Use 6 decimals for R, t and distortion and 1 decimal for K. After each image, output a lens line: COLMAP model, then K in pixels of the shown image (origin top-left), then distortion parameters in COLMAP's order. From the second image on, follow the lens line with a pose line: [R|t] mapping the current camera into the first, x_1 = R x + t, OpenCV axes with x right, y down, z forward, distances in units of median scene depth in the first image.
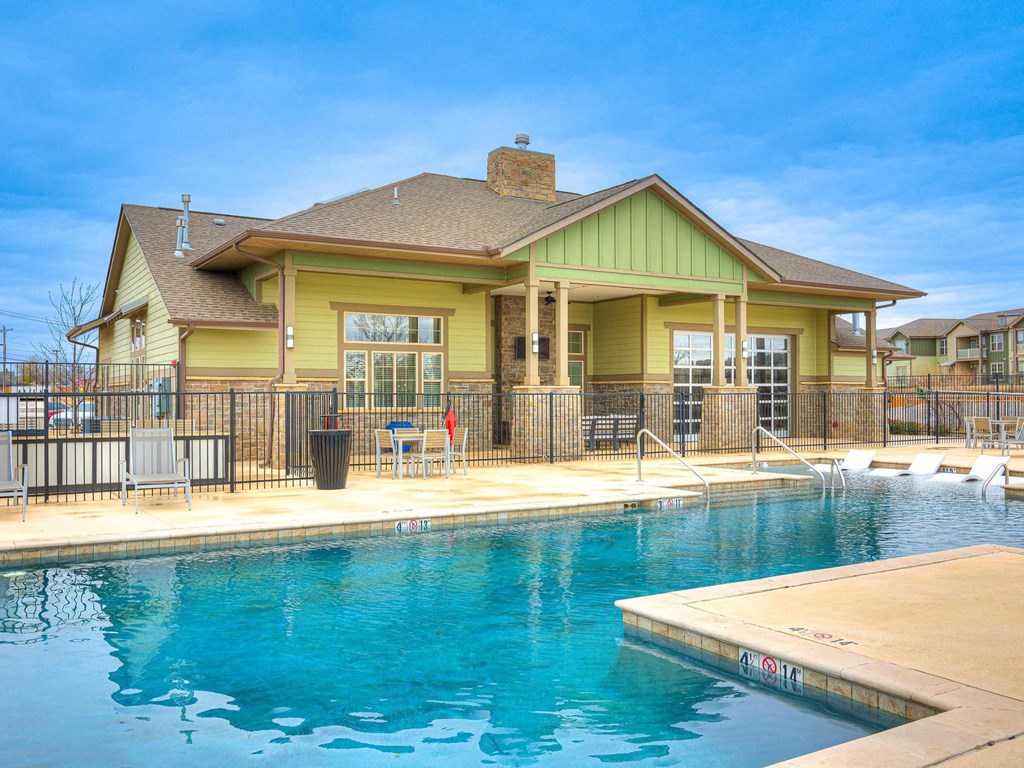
lens RADIAL K [[903.9, 0, 513.9], [0, 903.9, 391.0], [0, 0, 1]] dist [-0.006778, -0.001534]
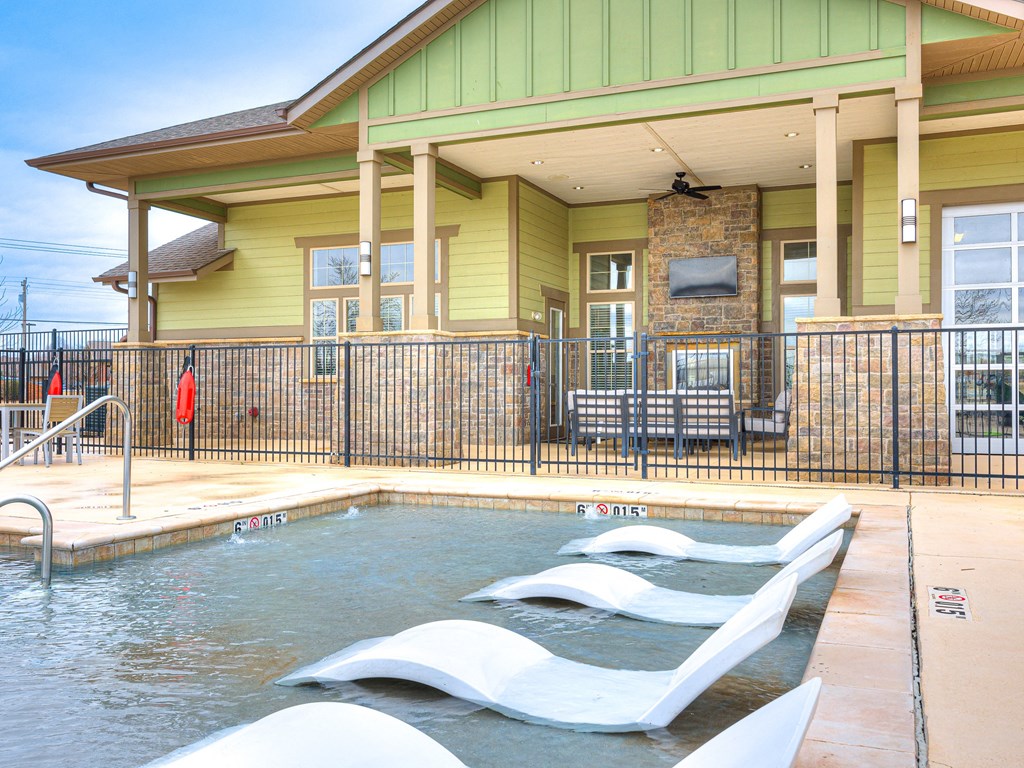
lens RADIAL K [[903.9, 0, 510.9], [0, 903.9, 382.7], [0, 0, 1]] dist [-0.006778, -0.001534]
pose [[0.576294, -0.004485, -0.817230, 0.491466], [0.003361, 0.999989, -0.003118, 0.025547], [0.817235, -0.000950, 0.576303, 0.657329]]
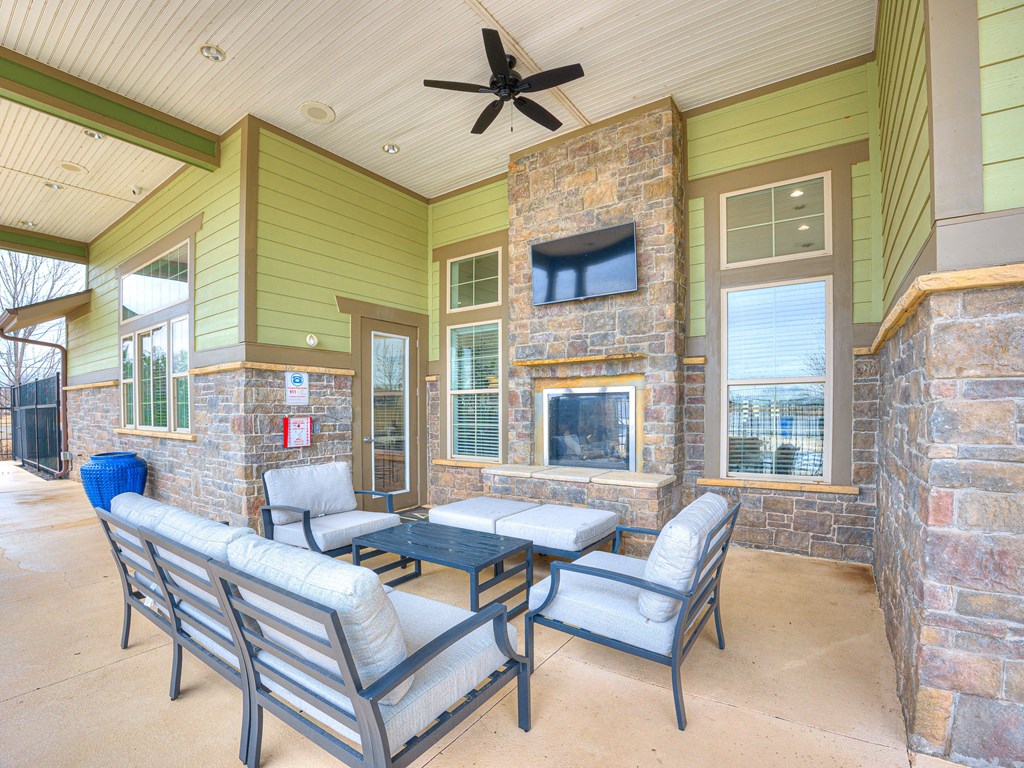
lens RADIAL K [[464.4, 0, 504.2], [0, 464.4, 412.1], [0, 0, 1]] dist [-0.029318, -0.000181]
pose [[0.379501, 0.008810, -0.925149, 0.202567], [0.017762, 0.999701, 0.016805, 0.006170], [0.925021, -0.022810, 0.379231, 1.050725]]
